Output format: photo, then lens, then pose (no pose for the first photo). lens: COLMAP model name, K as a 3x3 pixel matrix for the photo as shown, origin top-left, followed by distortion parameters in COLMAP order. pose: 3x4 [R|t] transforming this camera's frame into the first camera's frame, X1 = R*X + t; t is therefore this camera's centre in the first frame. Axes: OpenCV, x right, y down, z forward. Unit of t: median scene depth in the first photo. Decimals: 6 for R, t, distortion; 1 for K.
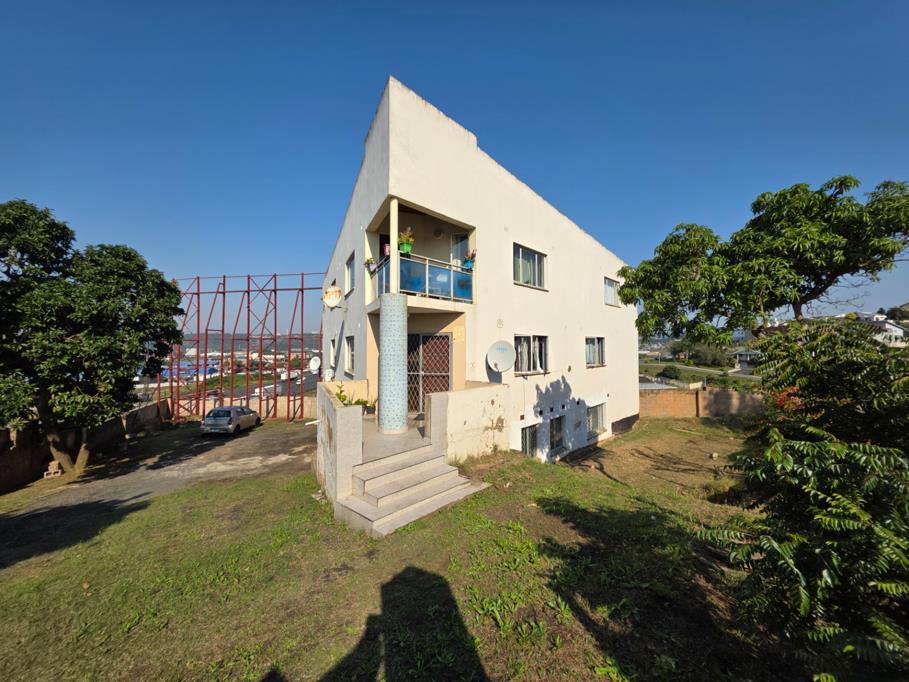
lens RADIAL K [[366.9, 0, 454.3], [0, 366.9, 339.1], [0, 0, 1]] dist [-0.000061, 0.000467]
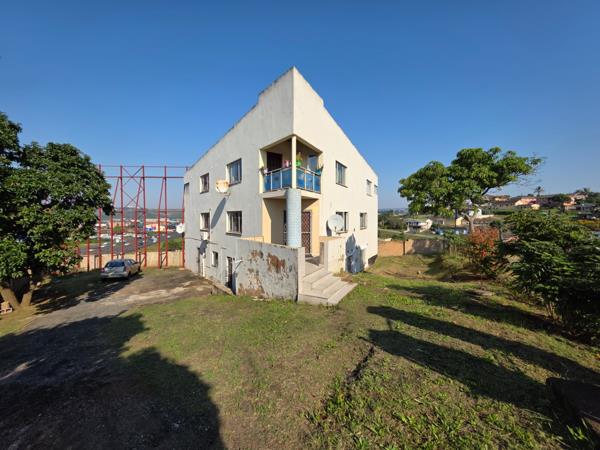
lens RADIAL K [[242.2, 0, 299.0], [0, 242.2, 224.4], [0, 0, 1]] dist [-0.000061, 0.000467]
pose [[0.969887, -0.004544, 0.243512, -0.290636], [-0.007202, 0.998854, 0.047323, -0.001464], [-0.243448, -0.047652, 0.968743, -0.124714]]
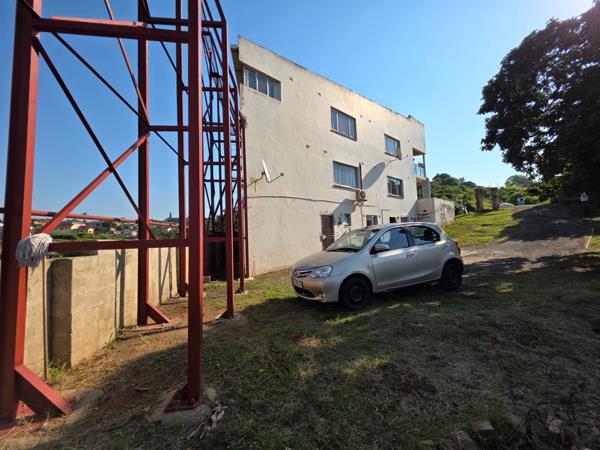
lens RADIAL K [[242.2, 0, 298.9], [0, 242.2, 224.9], [0, 0, 1]] dist [-0.000061, 0.000467]
pose [[-0.320327, 0.076777, 0.944191, -1.396248], [0.012531, 0.996966, -0.076817, 0.346334], [-0.947224, -0.012775, -0.320318, 1.966384]]
